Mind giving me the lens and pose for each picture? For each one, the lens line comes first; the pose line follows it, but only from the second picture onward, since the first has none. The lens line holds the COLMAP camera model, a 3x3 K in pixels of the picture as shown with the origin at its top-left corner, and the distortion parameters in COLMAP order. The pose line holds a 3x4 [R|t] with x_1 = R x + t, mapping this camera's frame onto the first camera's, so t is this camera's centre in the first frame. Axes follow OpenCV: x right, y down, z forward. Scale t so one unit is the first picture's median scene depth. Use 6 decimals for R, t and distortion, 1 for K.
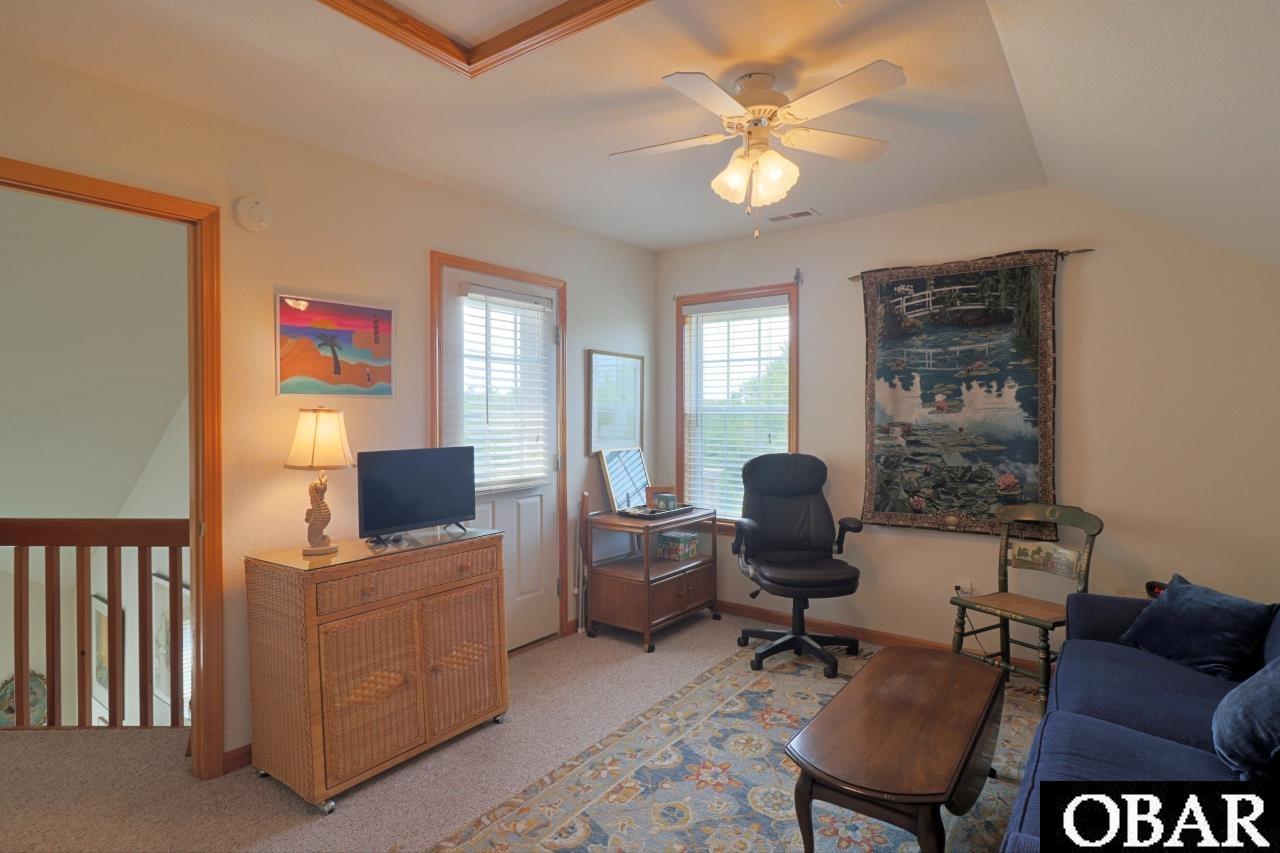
lens RADIAL K [[655.0, 0, 639.0], [0, 655.0, 423.2], [0, 0, 1]] dist [0.000156, -0.000158]
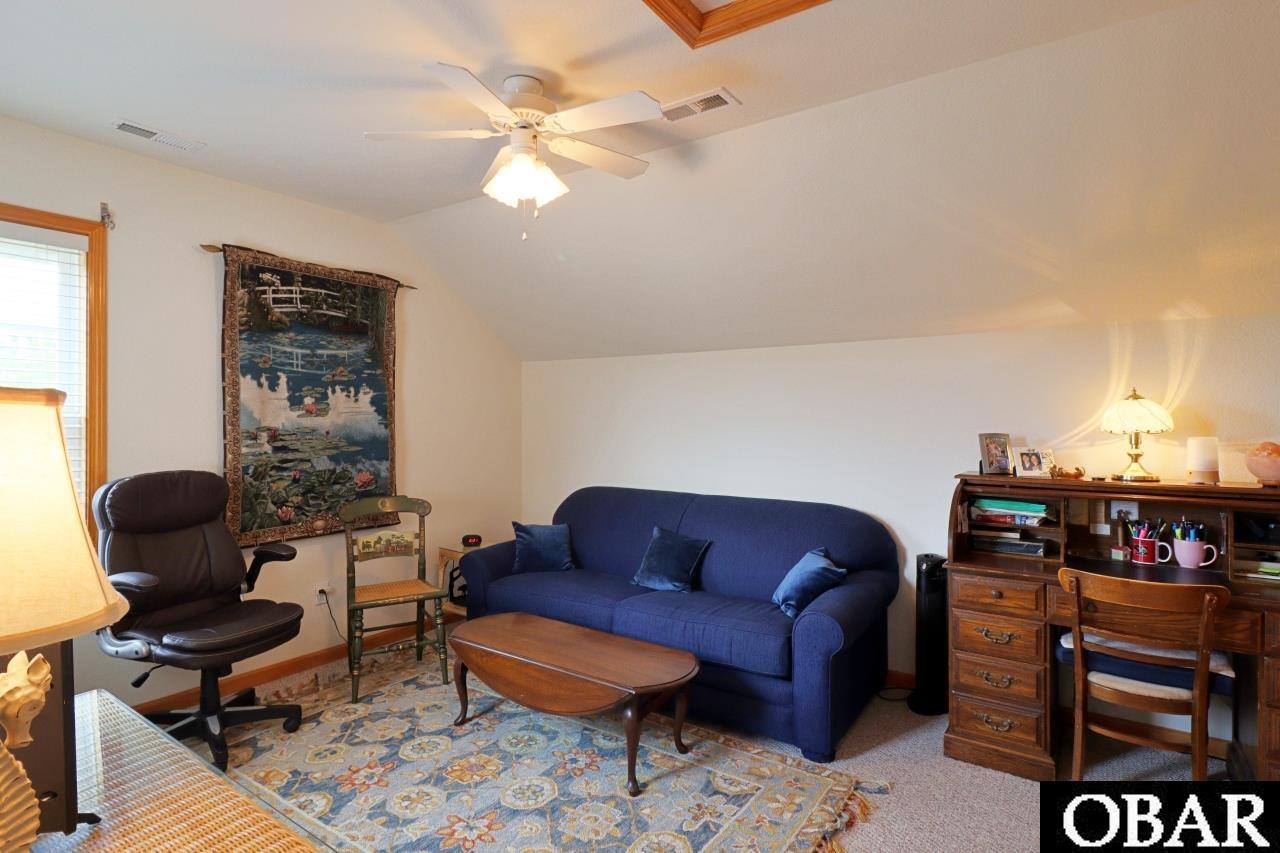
lens RADIAL K [[655.0, 0, 636.2], [0, 655.0, 422.5], [0, 0, 1]] dist [0.000156, -0.000158]
pose [[-0.025000, -0.005747, 0.999671, -0.516013], [0.015634, 0.999859, 0.006139, -0.004816], [-0.999565, 0.015782, -0.024907, 0.534653]]
